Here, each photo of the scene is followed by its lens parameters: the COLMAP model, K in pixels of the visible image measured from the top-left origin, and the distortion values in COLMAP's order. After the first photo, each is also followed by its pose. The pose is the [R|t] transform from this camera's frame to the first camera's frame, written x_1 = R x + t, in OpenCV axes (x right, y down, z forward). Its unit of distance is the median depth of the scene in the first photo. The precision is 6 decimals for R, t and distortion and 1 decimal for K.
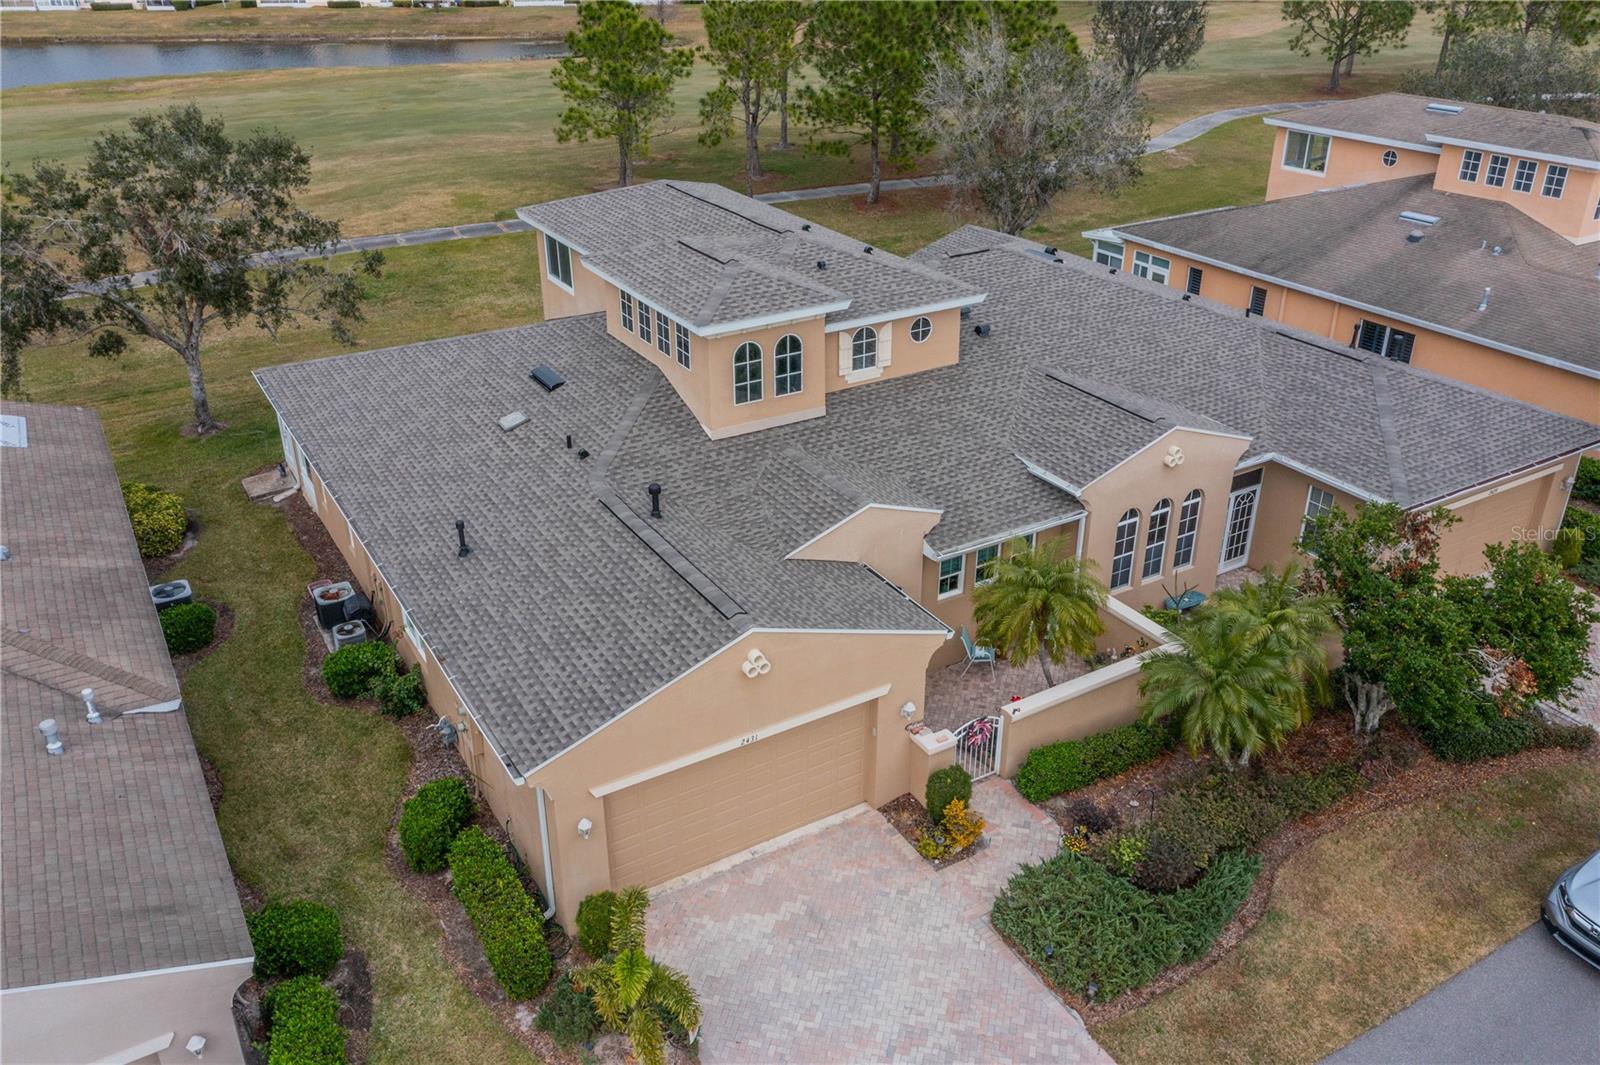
lens RADIAL K [[1270.6, 0, 804.7], [0, 1270.6, 522.7], [0, 0, 1]] dist [0.016028, -0.001014]
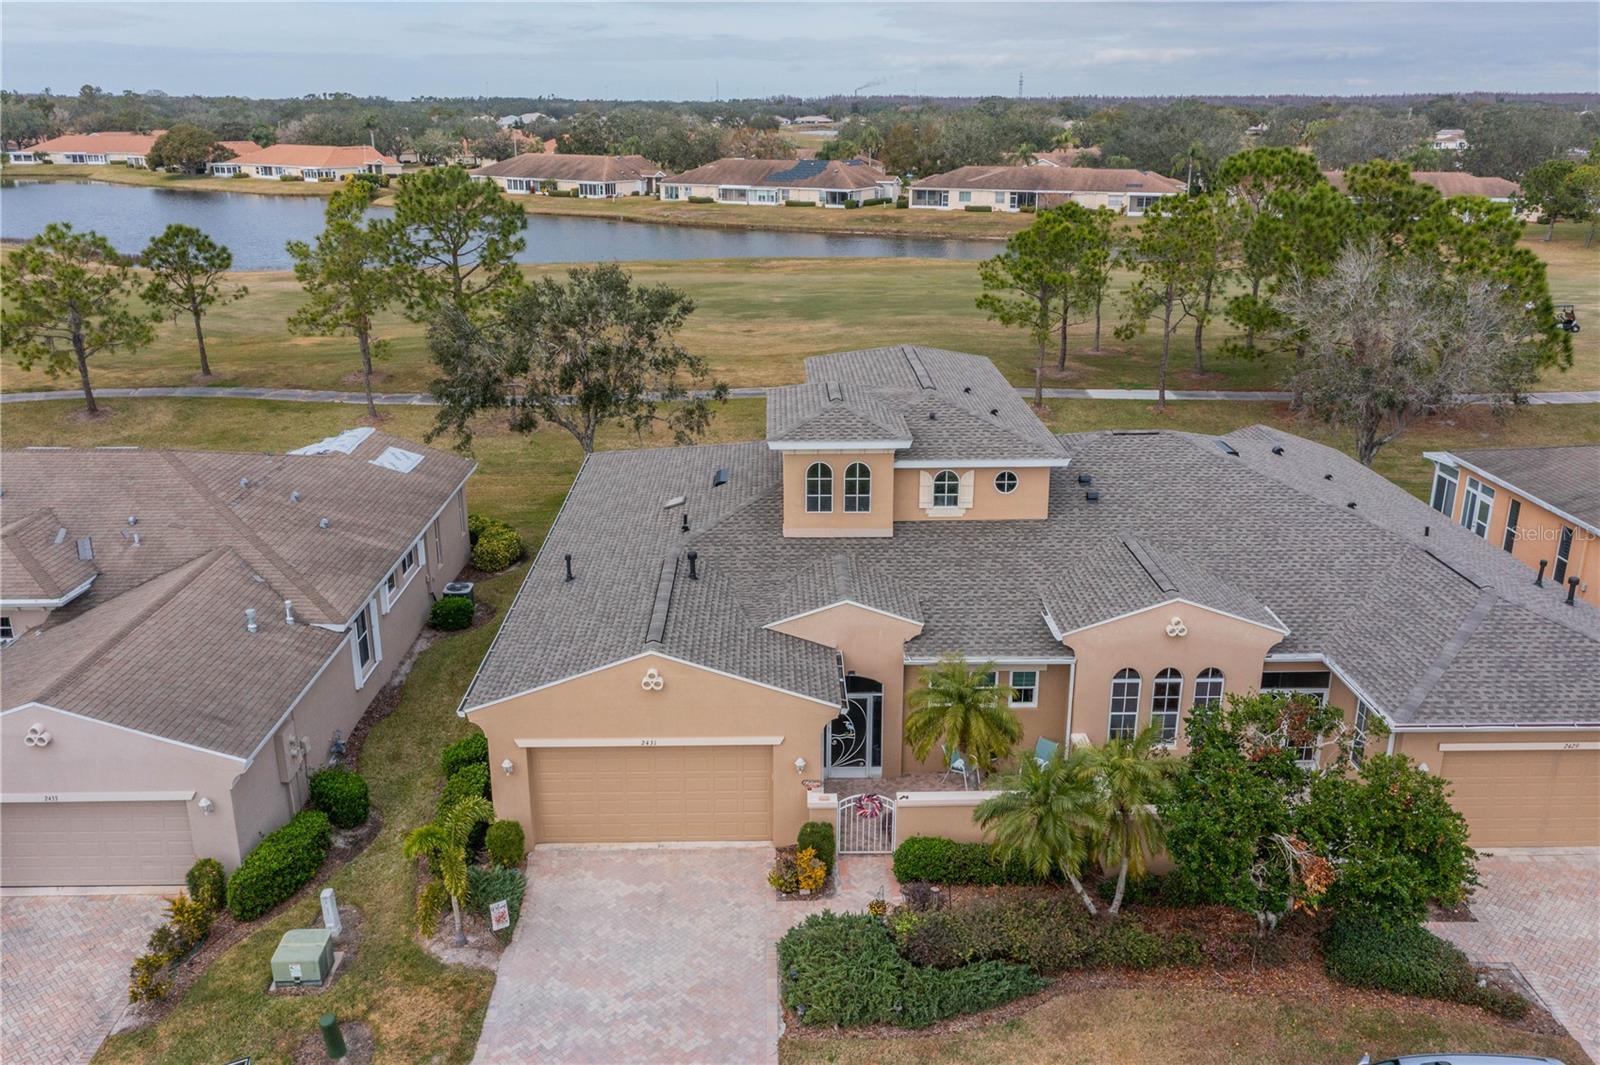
lens RADIAL K [[1270.6, 0, 804.2], [0, 1270.6, 527.8], [0, 0, 1]] dist [0.016028, -0.001014]
pose [[0.868378, 0.158023, -0.470051, 0.478993], [-0.224487, 0.970453, -0.088471, 0.028554], [0.442182, 0.182347, 0.878194, -0.066448]]
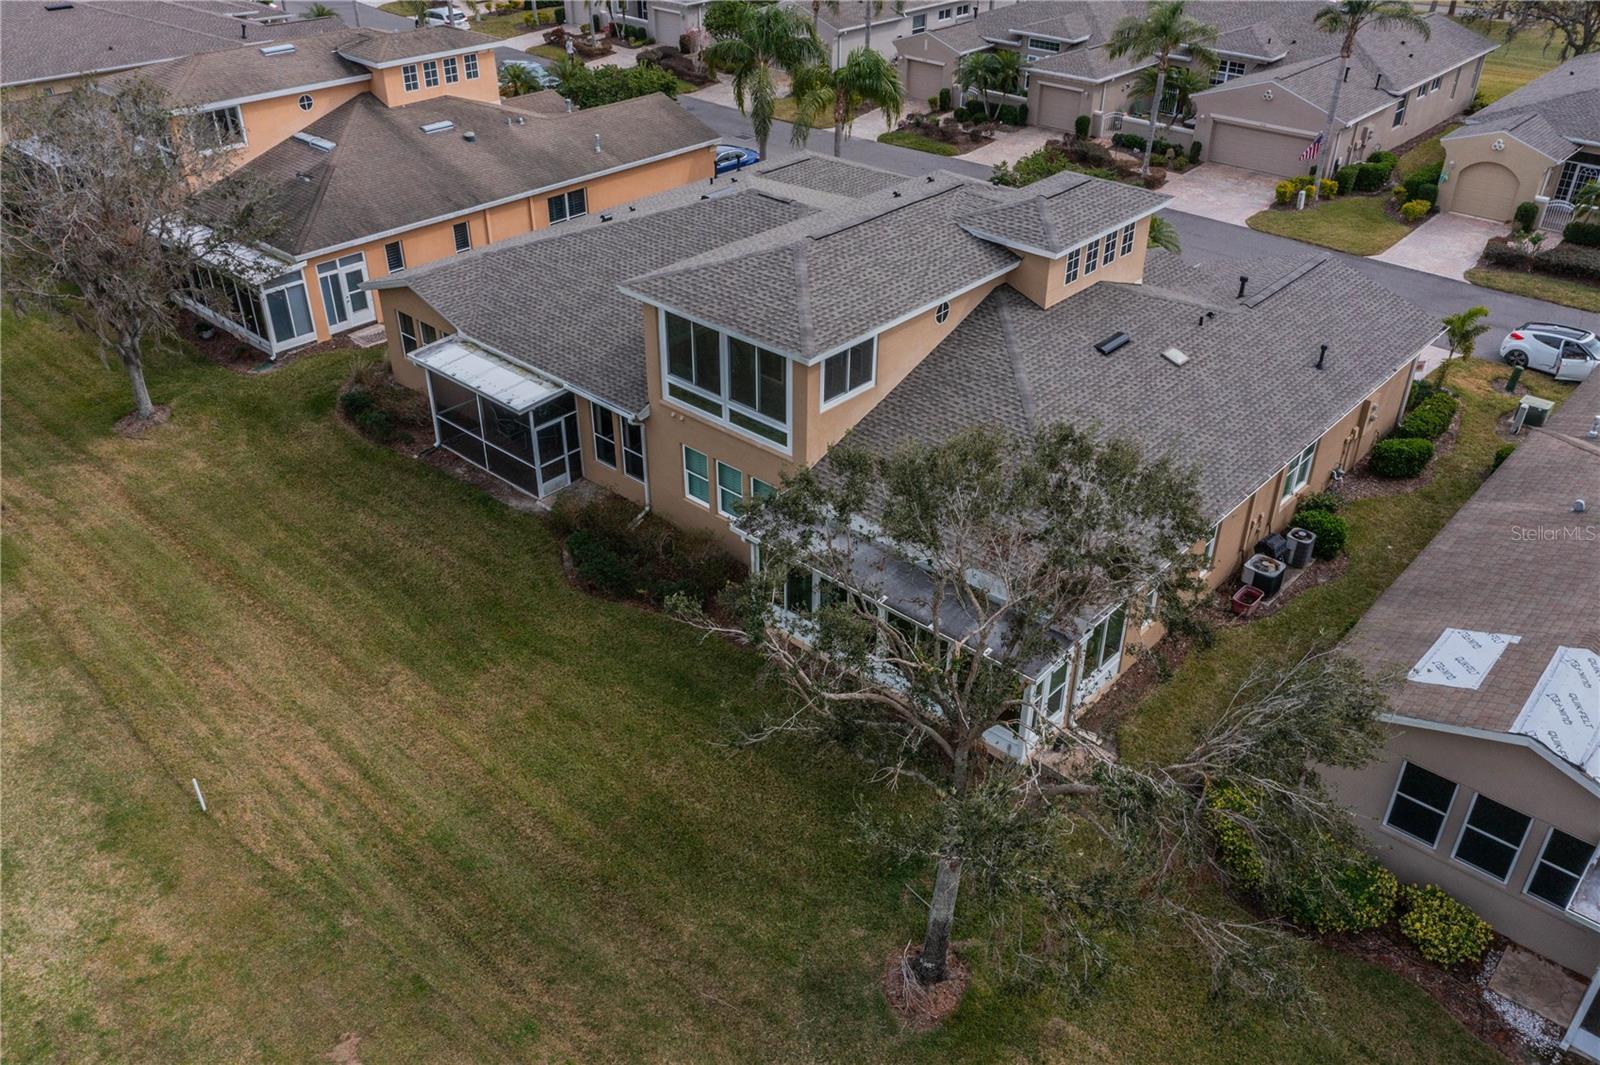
lens RADIAL K [[1270.6, 0, 816.7], [0, 1270.6, 526.2], [0, 0, 1]] dist [0.016028, -0.001014]
pose [[-0.301230, -0.507610, 0.807213, -1.156321], [0.419913, 0.689417, 0.590235, -0.802861], [-0.856116, 0.516755, 0.005479, 1.327851]]
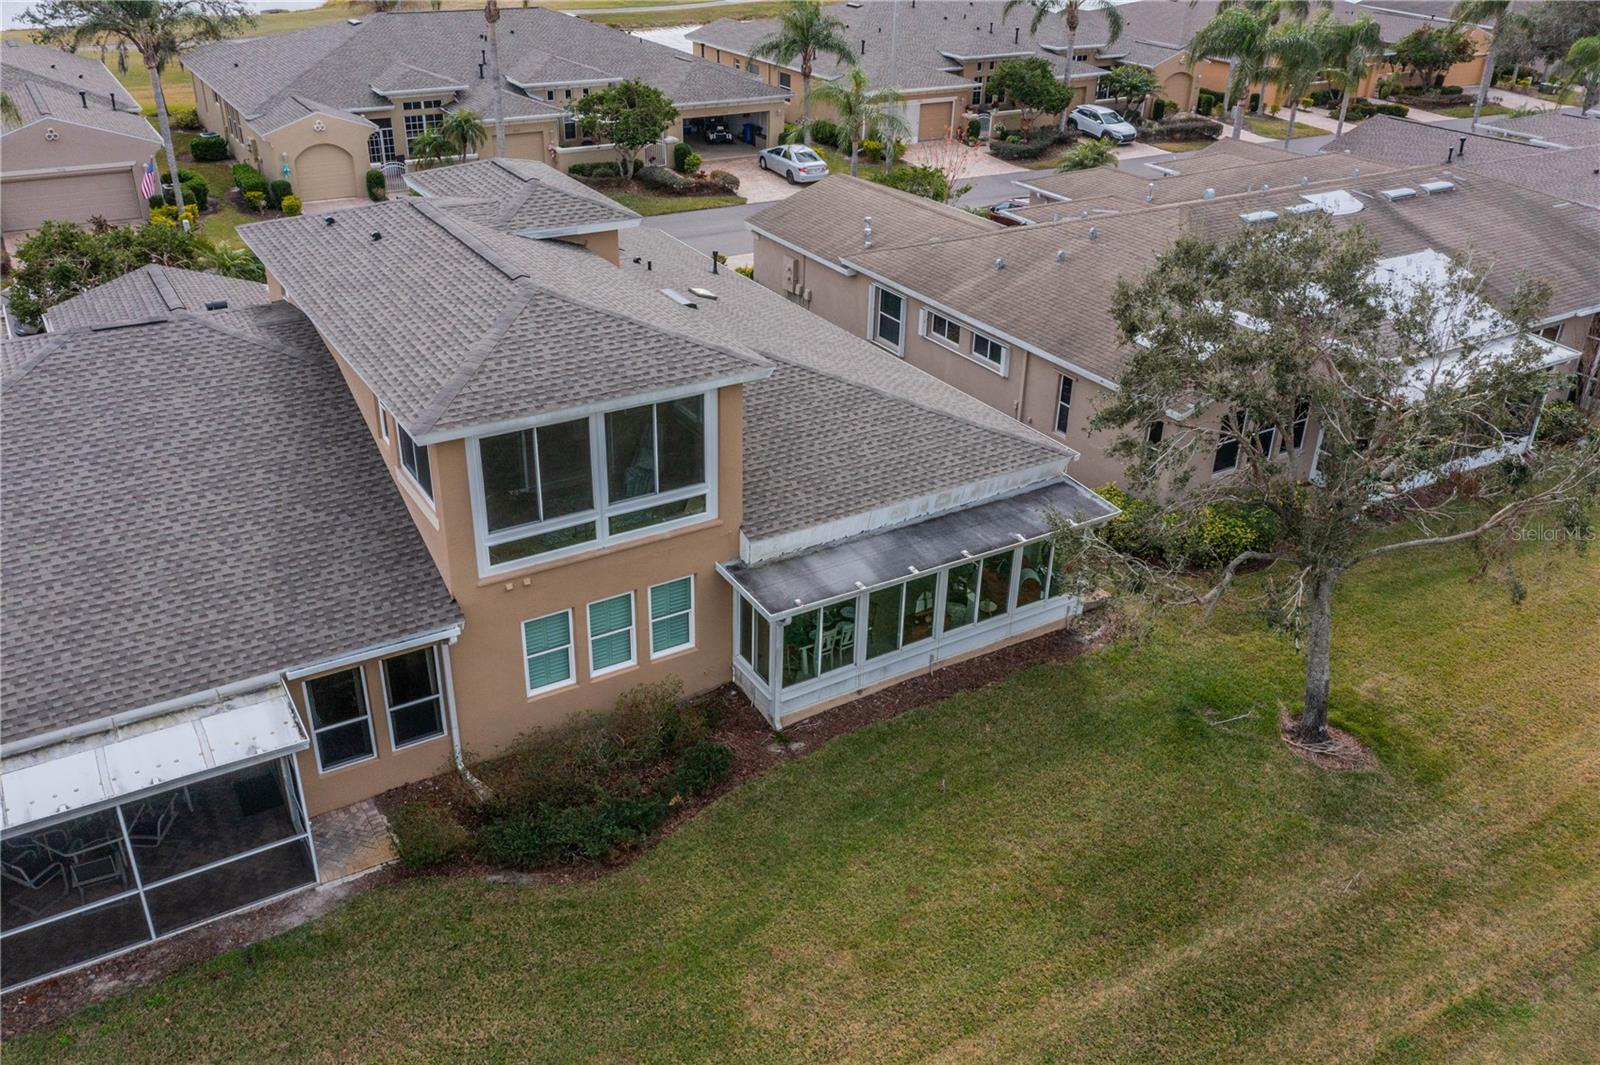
lens RADIAL K [[1270.6, 0, 808.8], [0, 1270.6, 537.8], [0, 0, 1]] dist [0.016028, -0.001014]
pose [[-0.999689, -0.013963, -0.020670, -0.299626], [-0.024942, 0.568532, 0.822283, -0.898271], [0.000270, 0.822542, -0.568704, 1.804971]]
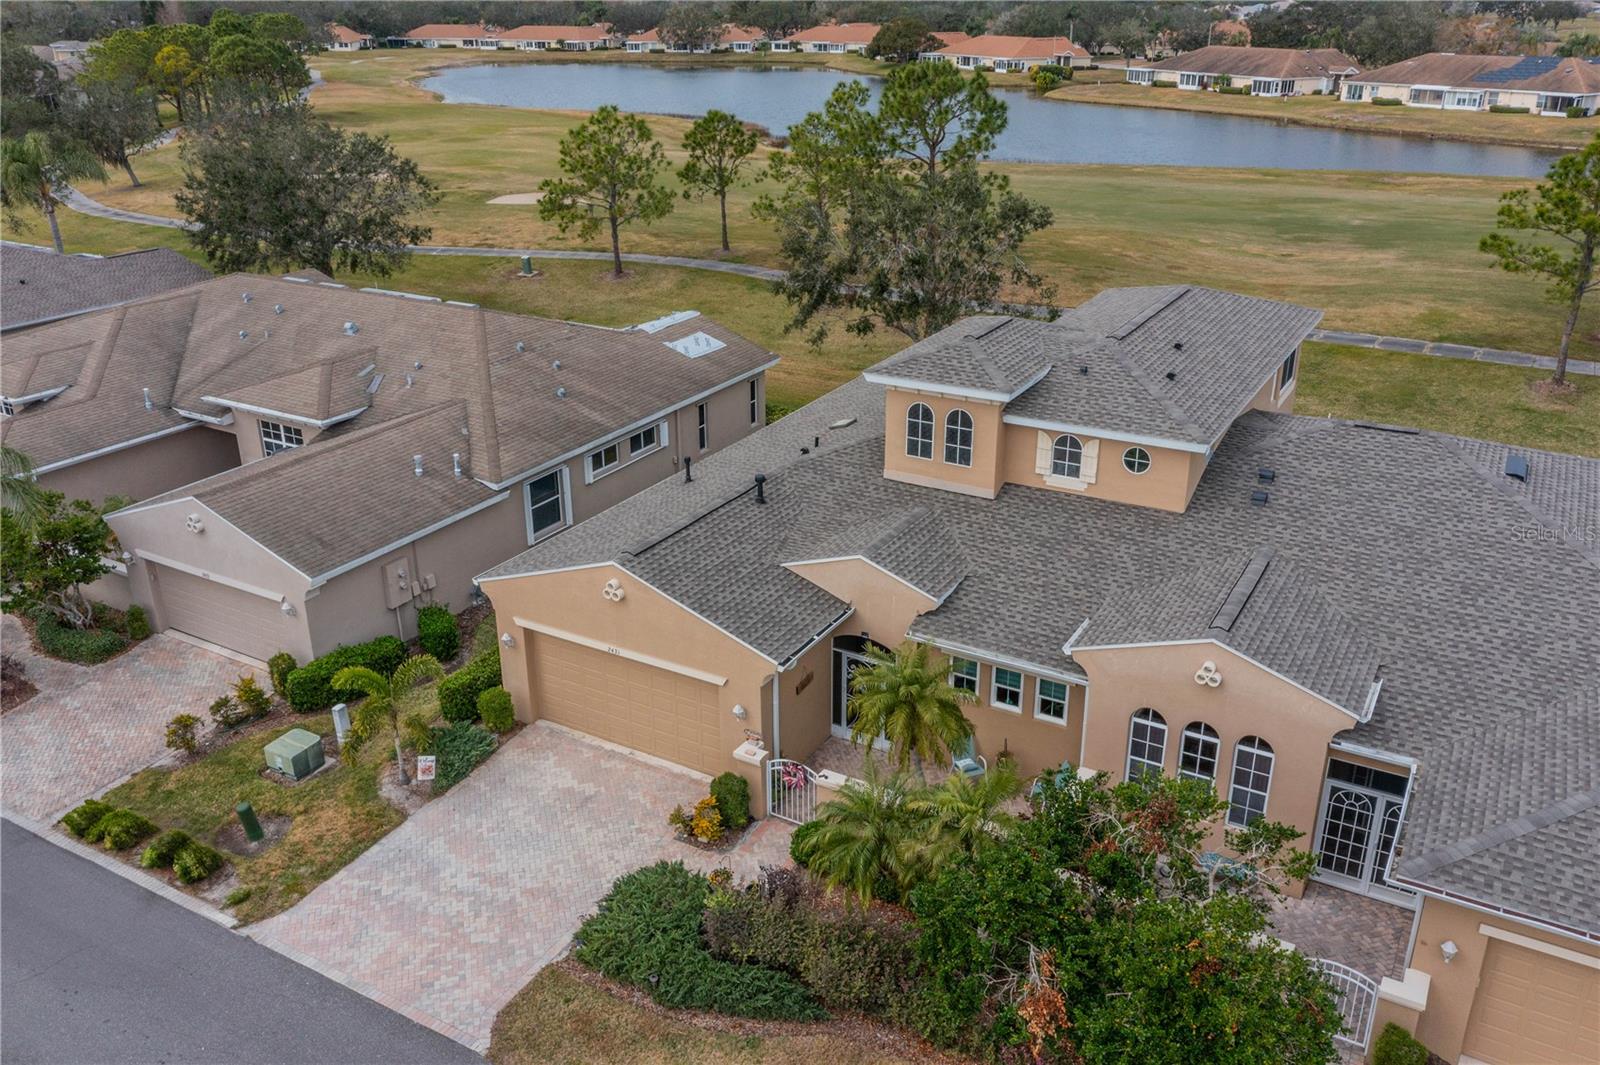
lens RADIAL K [[1270.6, 0, 803.5], [0, 1270.6, 526.0], [0, 0, 1]] dist [0.016028, -0.001014]
pose [[0.480822, 0.335418, -0.810126, 0.763669], [-0.389405, 0.909510, 0.145448, -0.150018], [0.785604, 0.245533, 0.567926, 0.283252]]
